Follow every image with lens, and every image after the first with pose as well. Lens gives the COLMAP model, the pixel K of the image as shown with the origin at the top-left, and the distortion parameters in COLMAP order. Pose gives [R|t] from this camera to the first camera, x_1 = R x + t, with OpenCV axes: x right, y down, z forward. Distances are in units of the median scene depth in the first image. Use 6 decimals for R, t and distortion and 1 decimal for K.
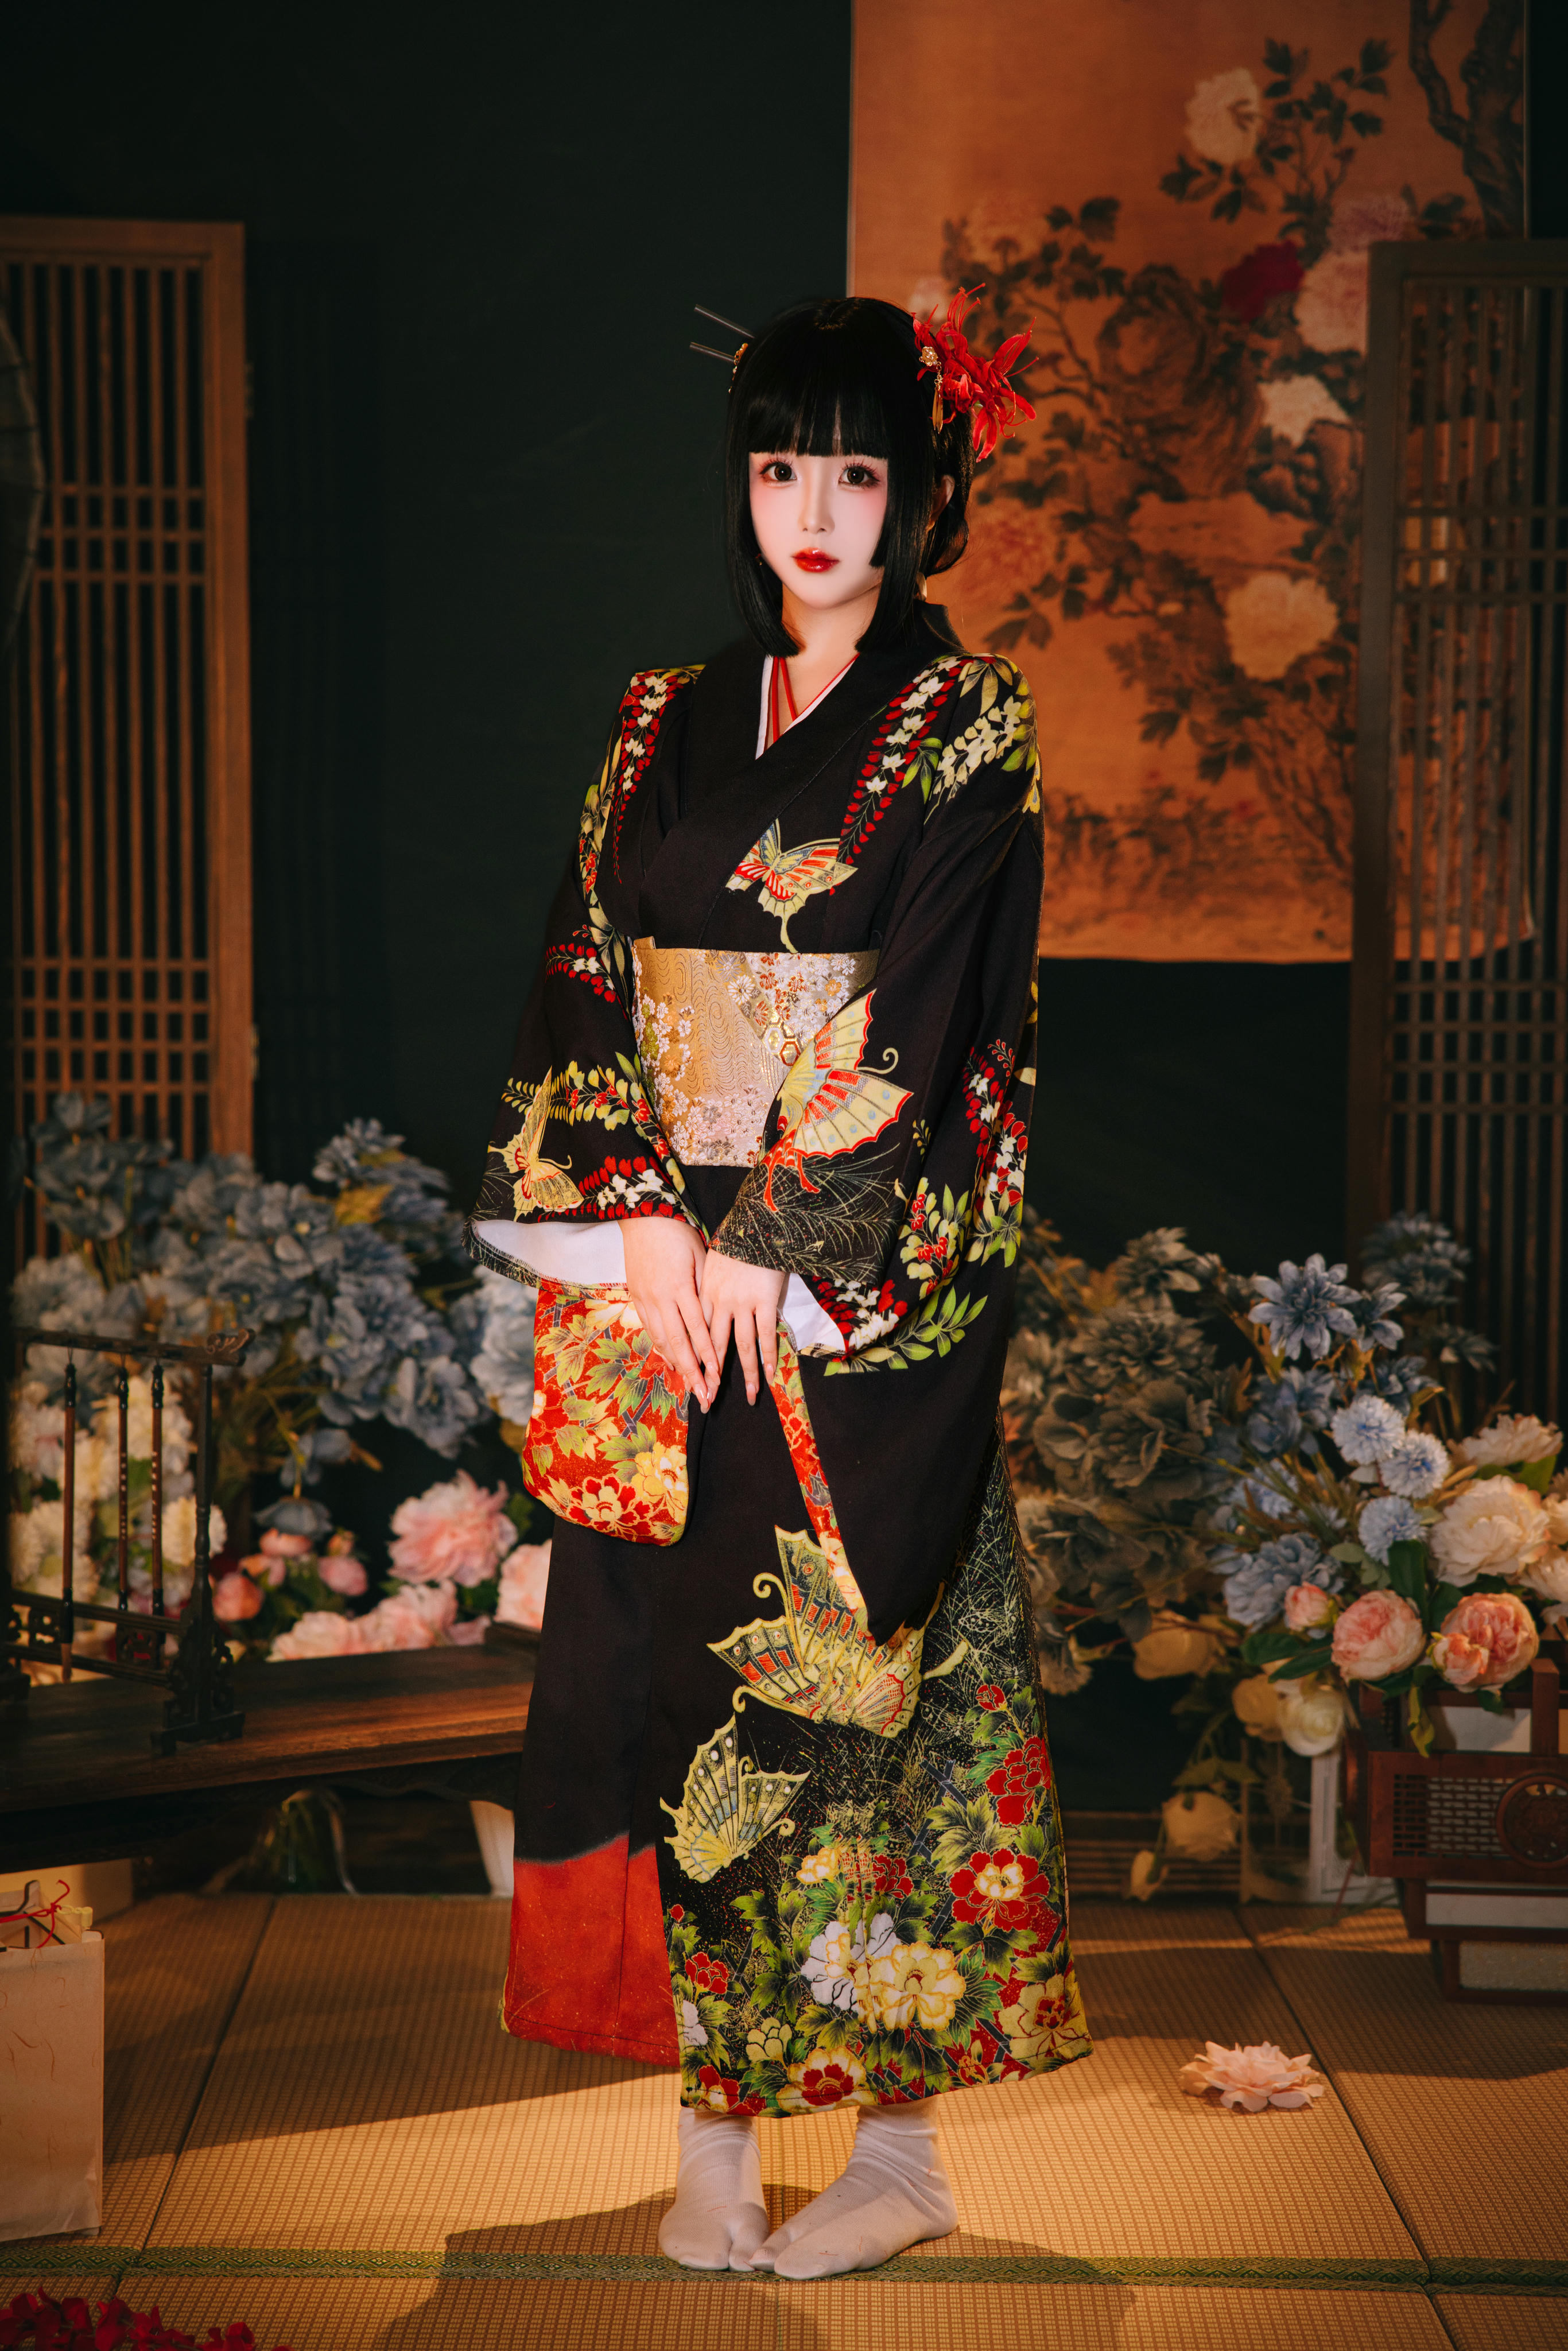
lens RADIAL K [[4659.3, 0, 780.4], [0, 4659.3, 1170.4], [0, 0, 1]] dist [0.357906, -0.408634]
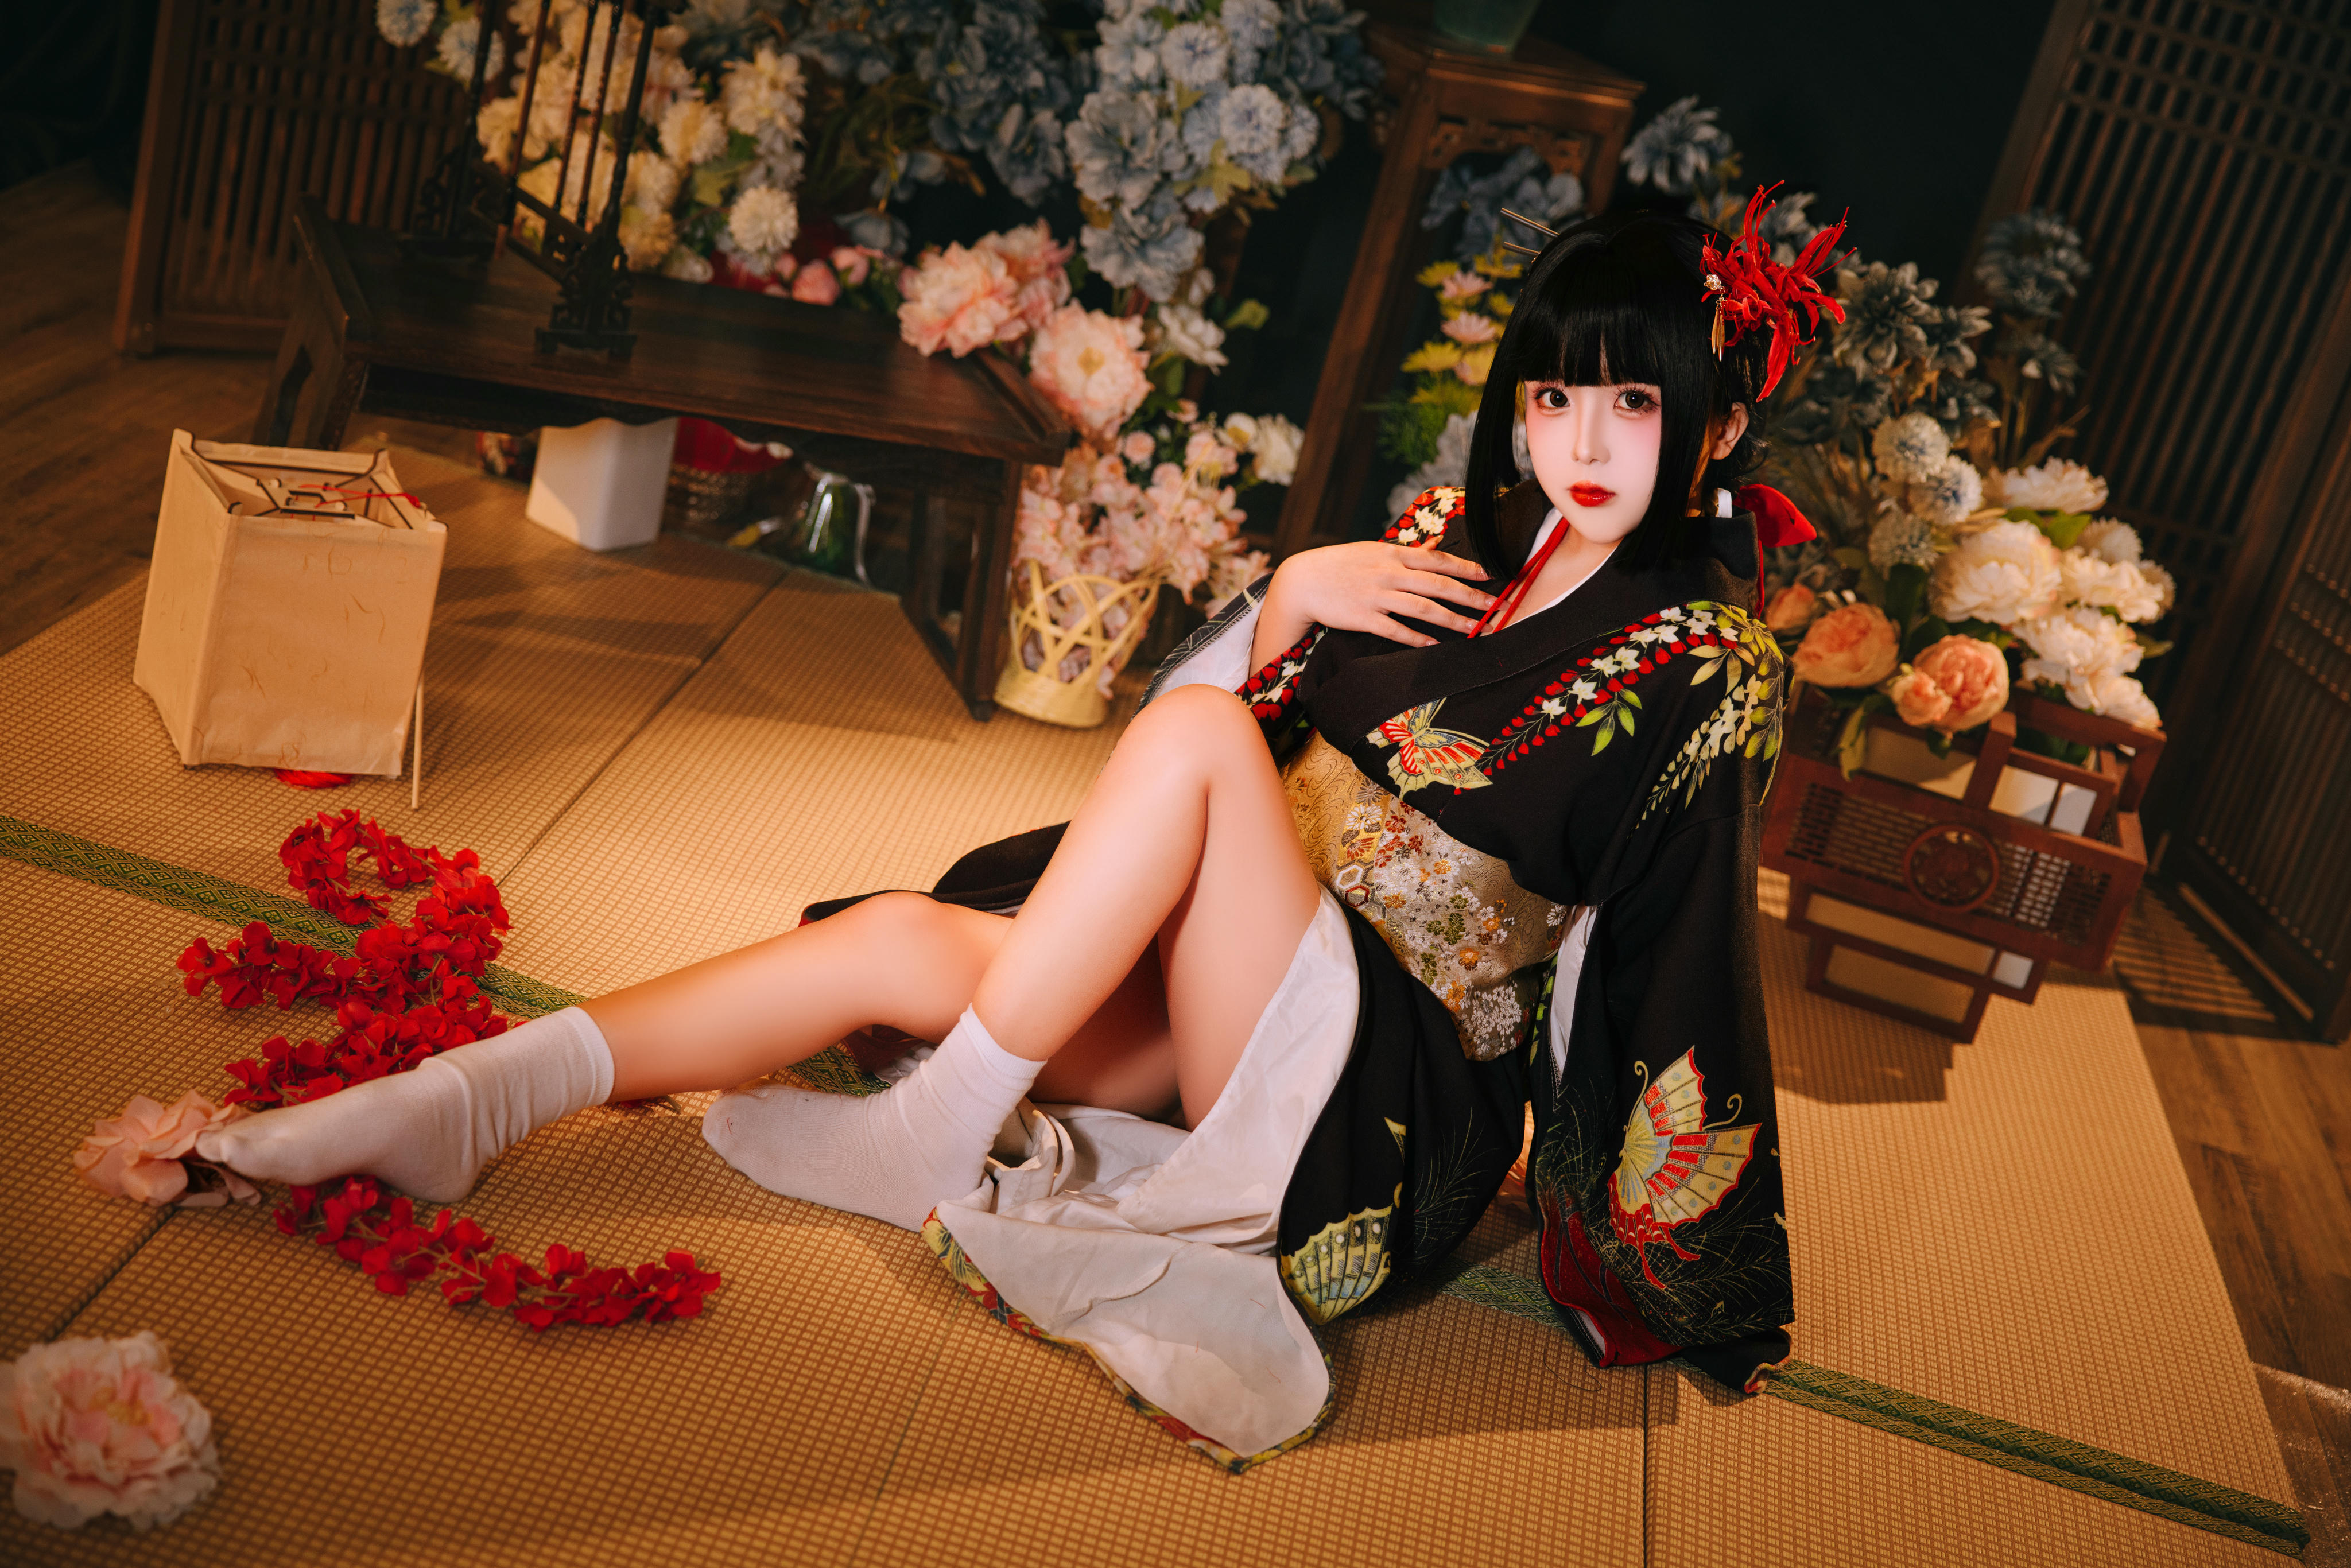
lens RADIAL K [[3431.0, 0, 1184.9], [0, 3431.0, 780.7], [0, 0, 1]] dist [0.168987, -0.005655]
pose [[0.958109, 0.277933, -0.069140, 0.044282], [-0.249917, 0.929233, 0.272155, -0.034458], [0.139888, -0.243475, 0.959766, 0.239655]]
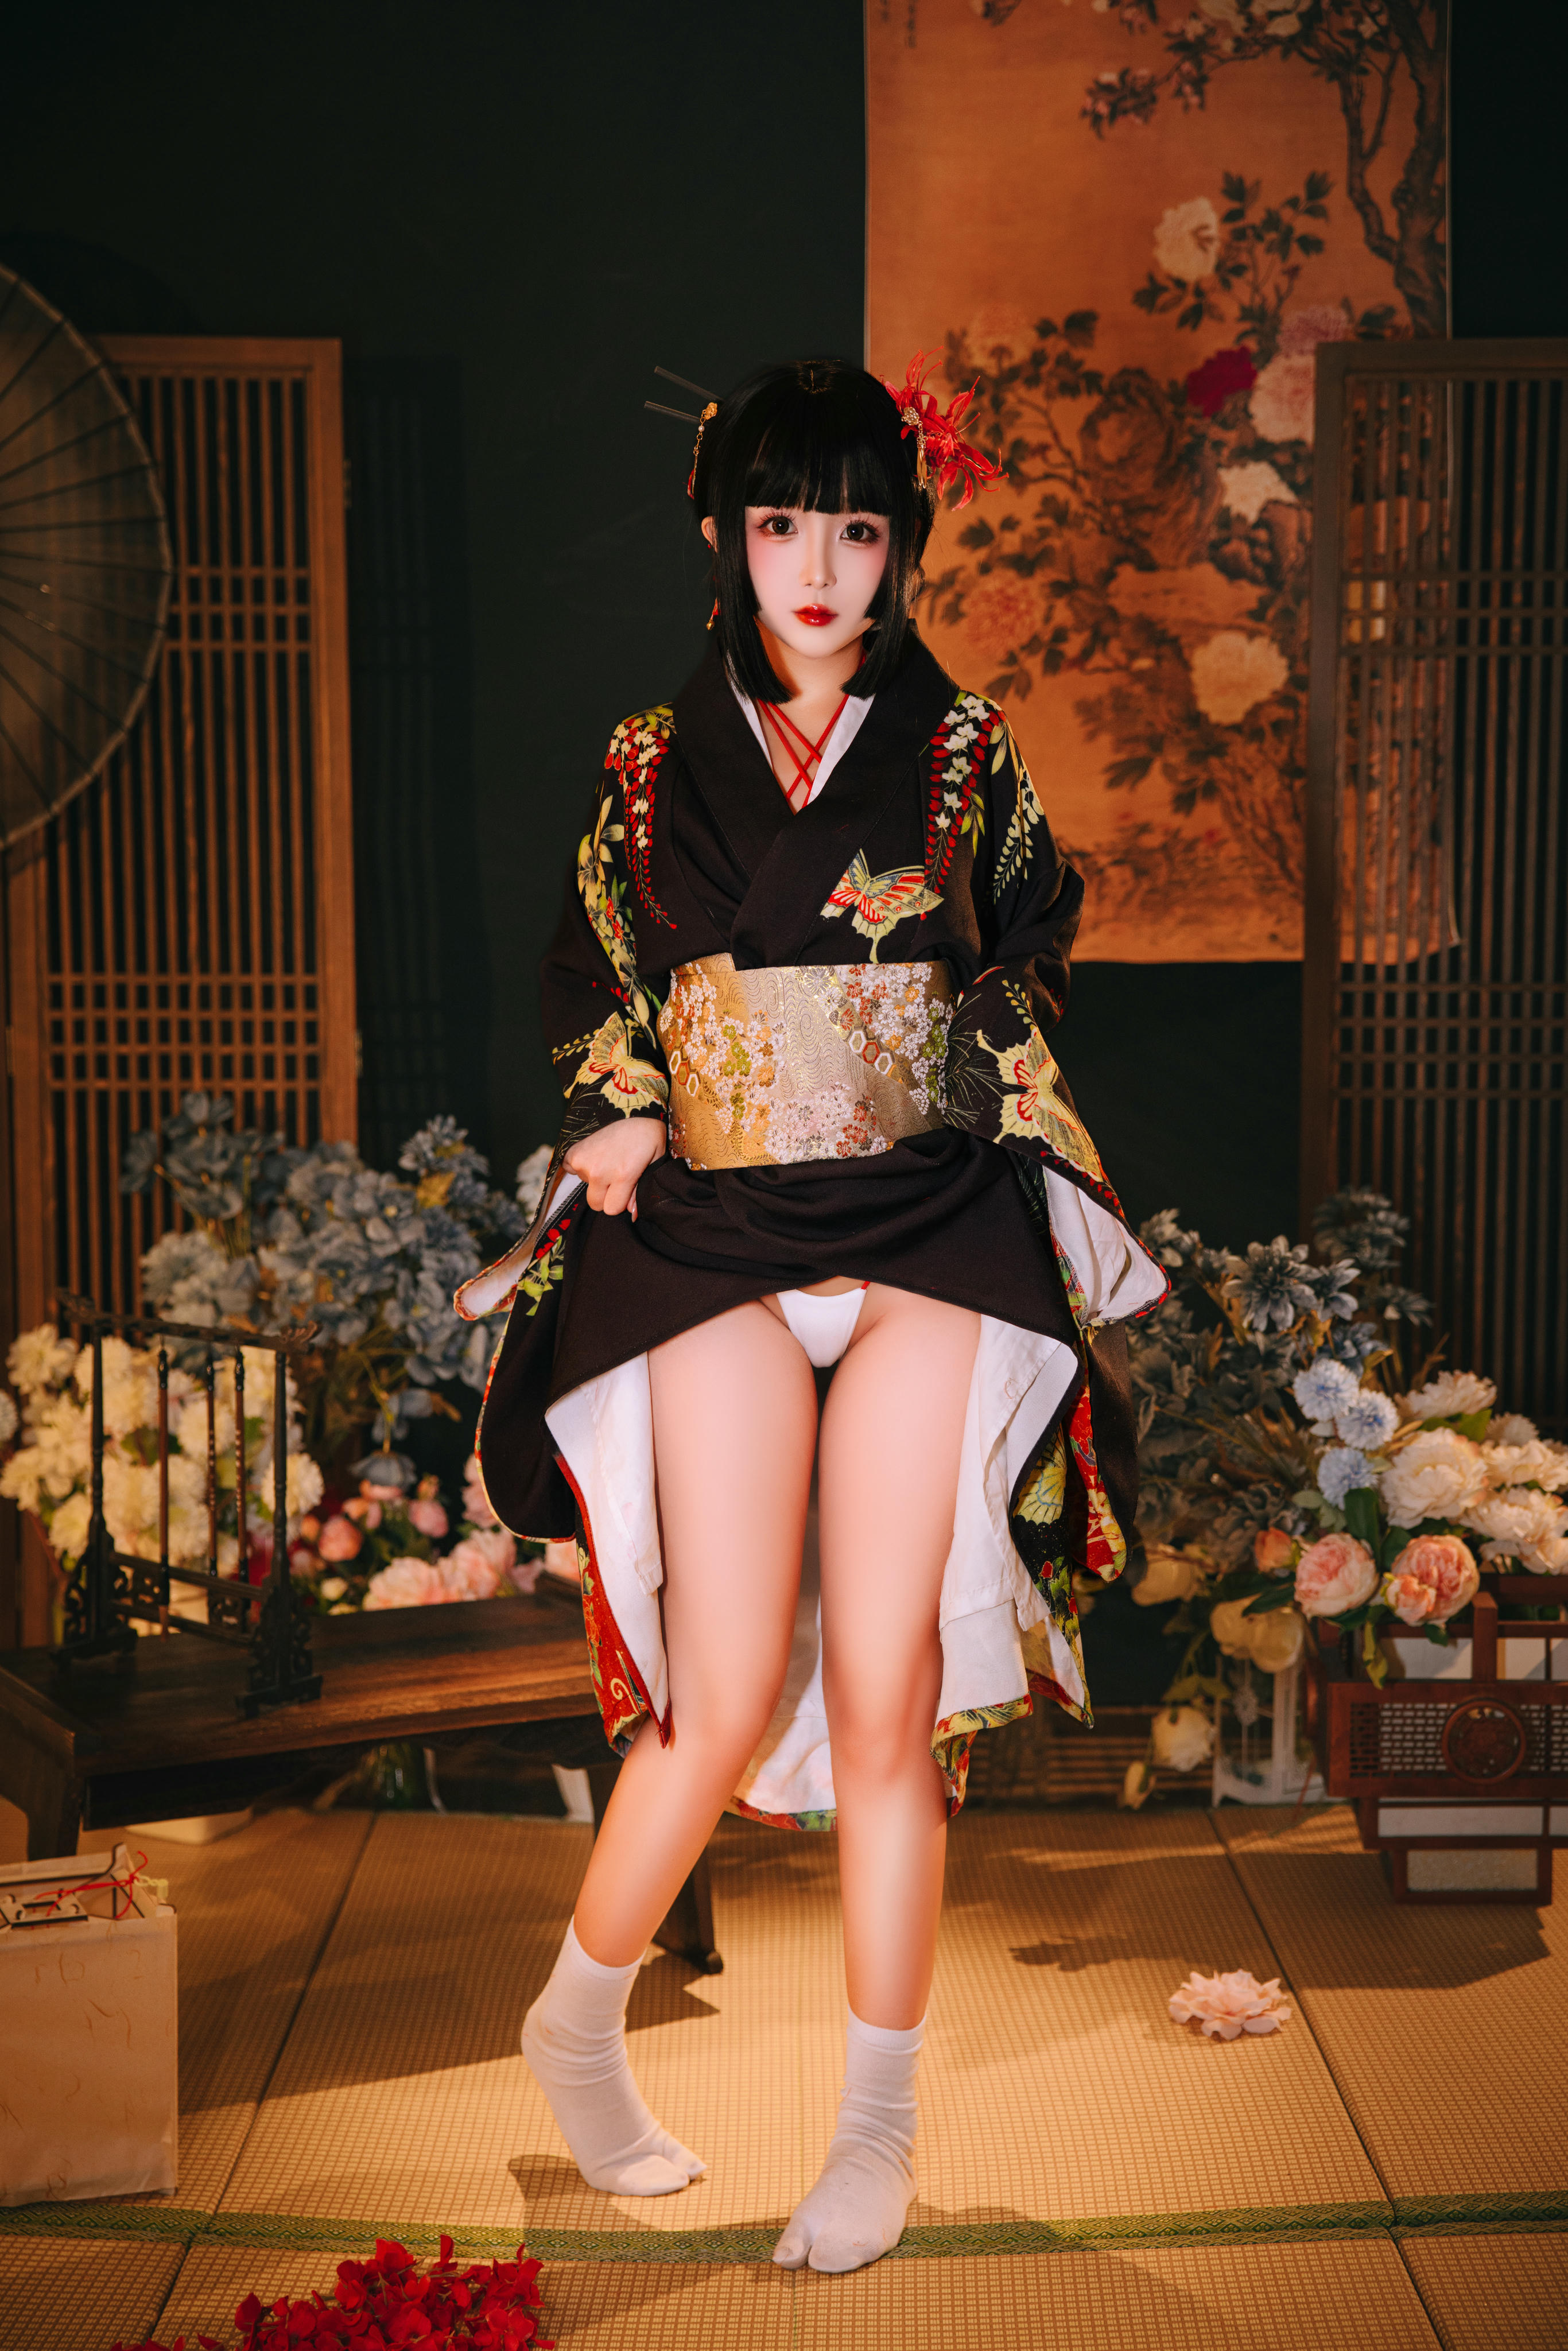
lens RADIAL K [[3431.0, 0, 784.0], [0, 3431.0, 1175.5], [0, 0, 1]] dist [0.168987, -0.005655]
pose [[0.999779, -0.007555, -0.019638, 0.010448], [0.008029, 0.999675, 0.024182, -0.015372], [0.019449, -0.024334, 0.999515, 0.151905]]
